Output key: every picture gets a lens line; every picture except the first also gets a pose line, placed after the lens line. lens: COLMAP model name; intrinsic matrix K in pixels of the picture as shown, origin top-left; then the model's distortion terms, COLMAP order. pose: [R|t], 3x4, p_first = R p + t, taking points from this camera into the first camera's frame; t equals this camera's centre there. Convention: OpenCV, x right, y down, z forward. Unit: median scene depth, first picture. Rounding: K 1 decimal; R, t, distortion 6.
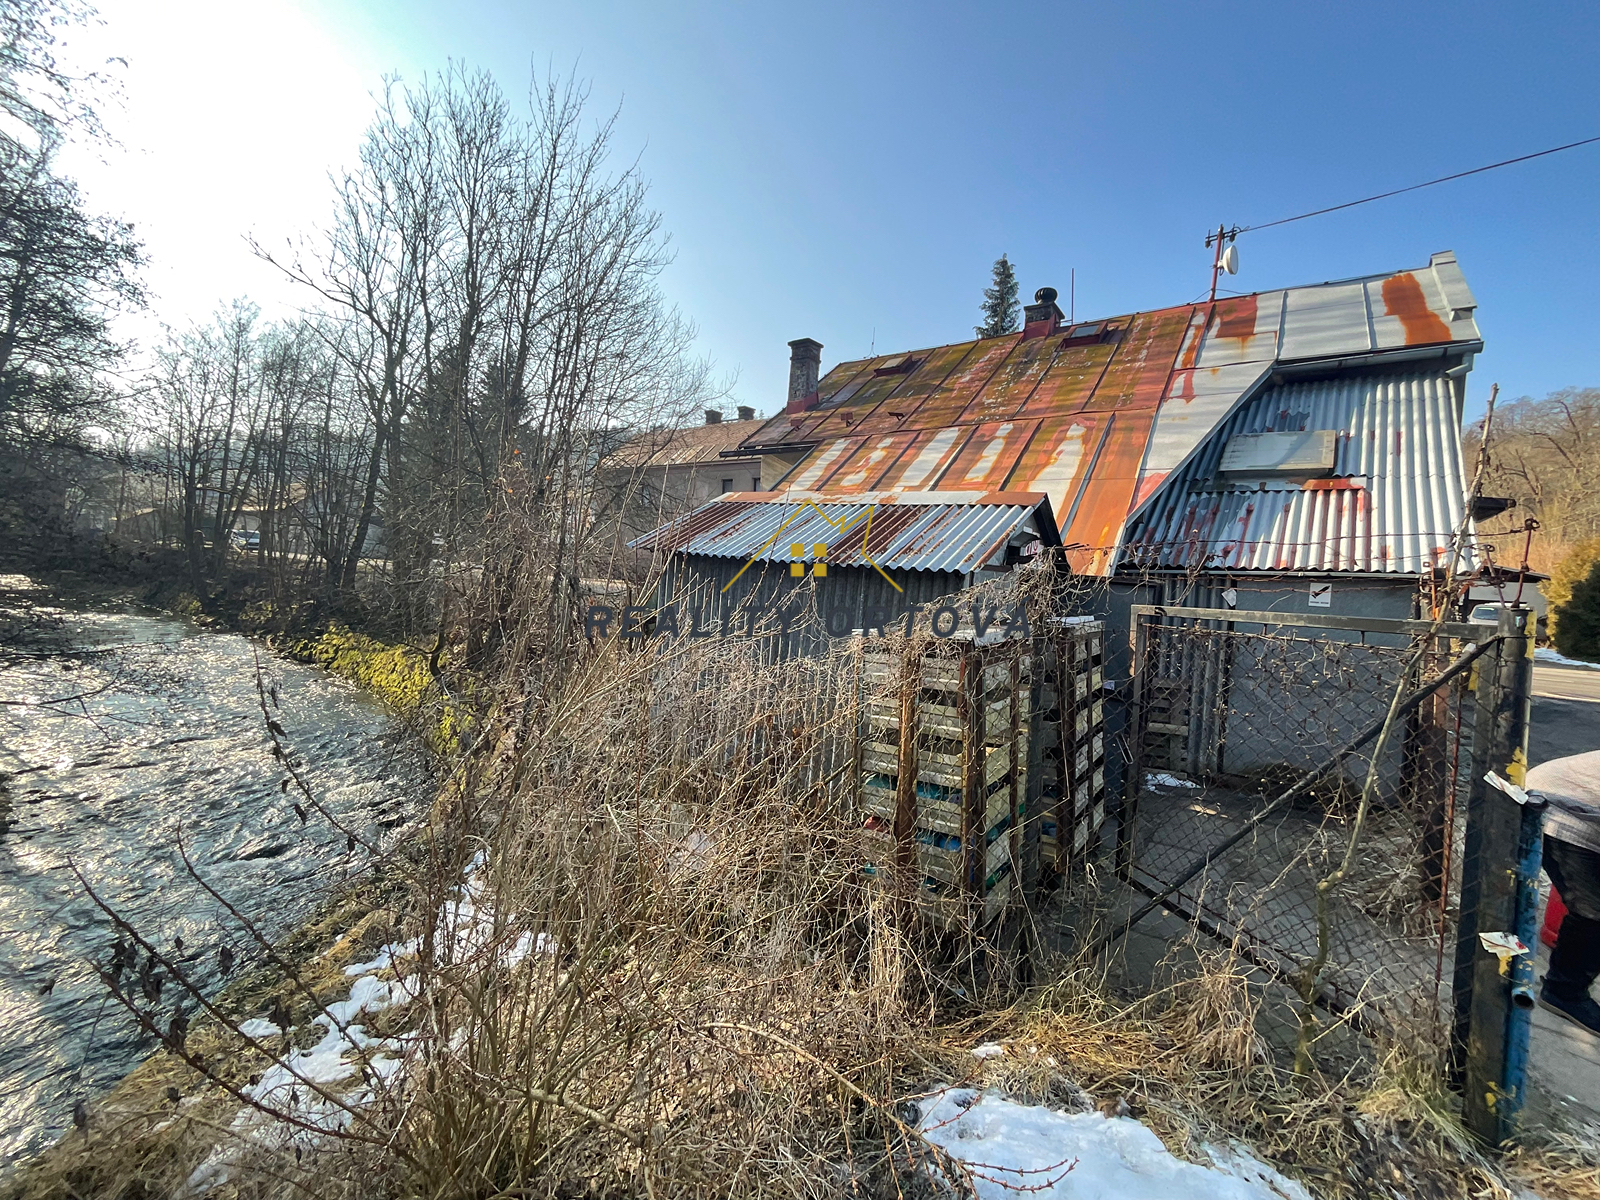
lens RADIAL K [[644.9, 0, 803.4], [0, 644.9, 594.9], [0, 0, 1]] dist [0.001942, 0.000835]
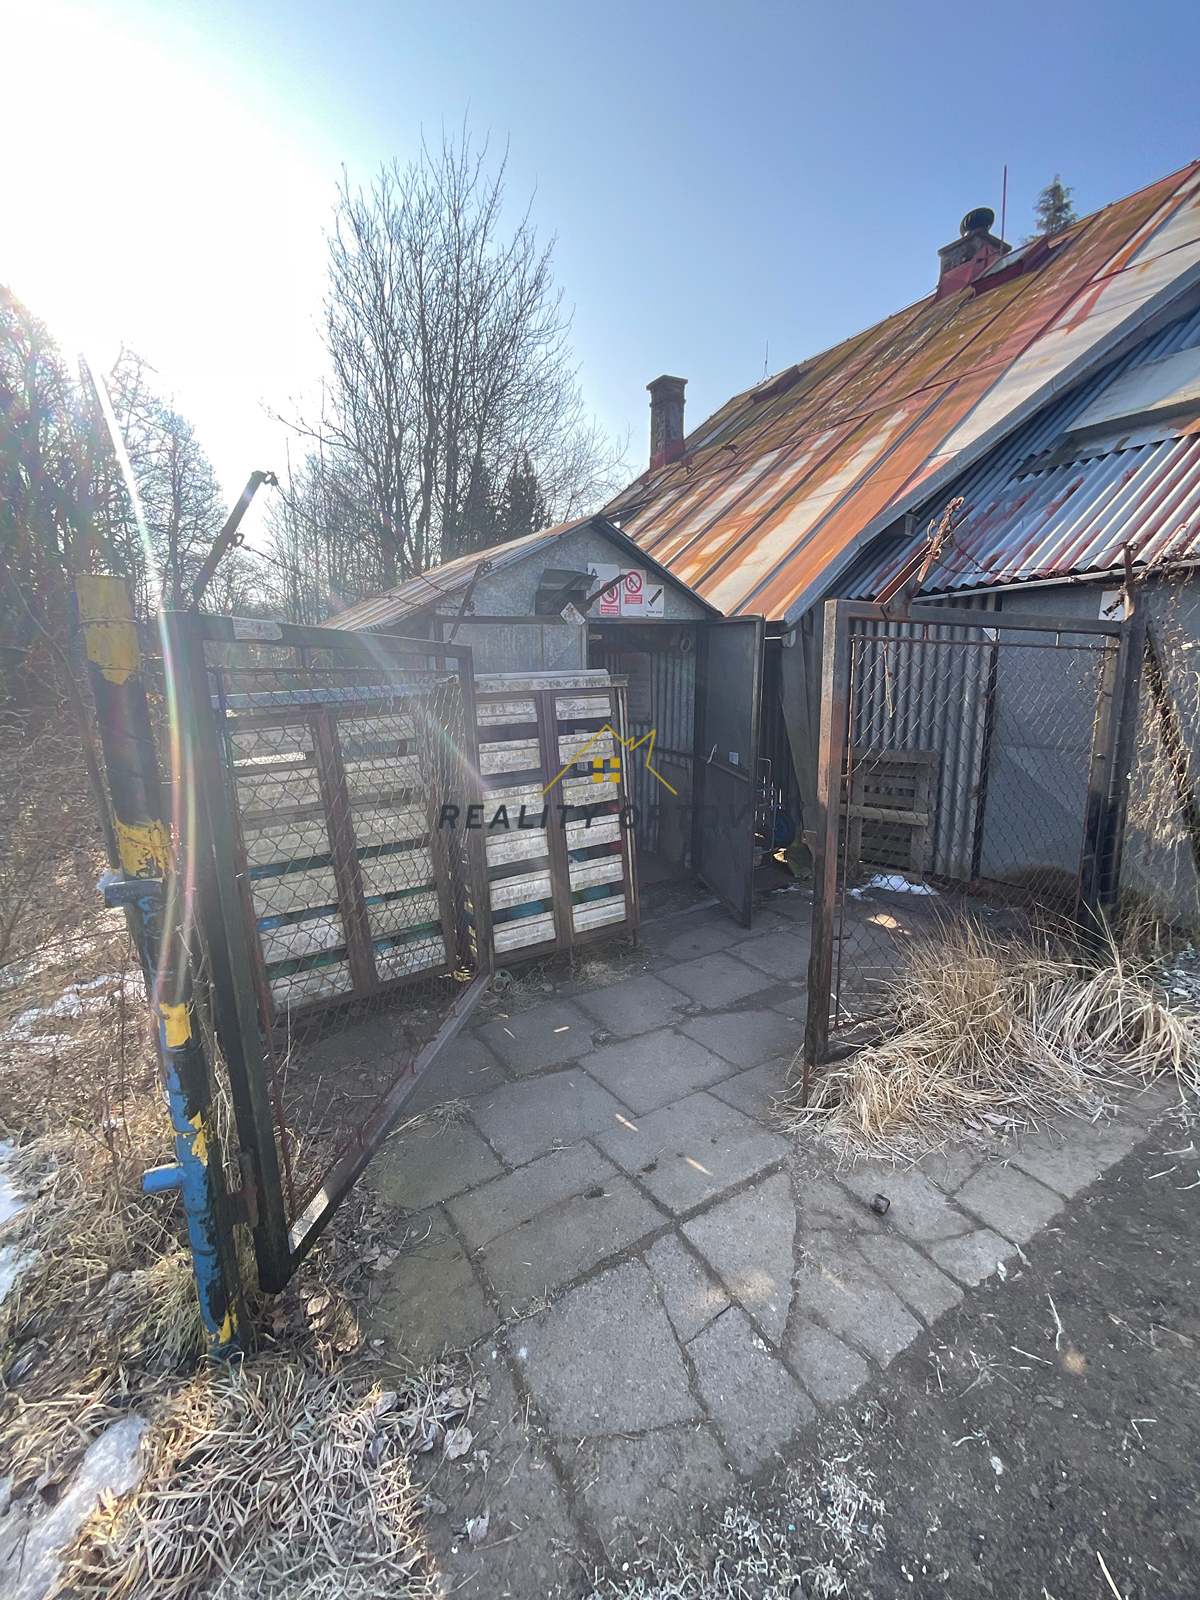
lens RADIAL K [[644.9, 0, 602.8], [0, 644.9, 796.4], [0, 0, 1]] dist [0.001942, 0.000835]
pose [[0.922702, -0.002845, -0.385503, 0.254533], [0.065252, 0.986697, 0.148899, 0.023195], [0.379951, -0.162545, 0.910613, 0.089854]]
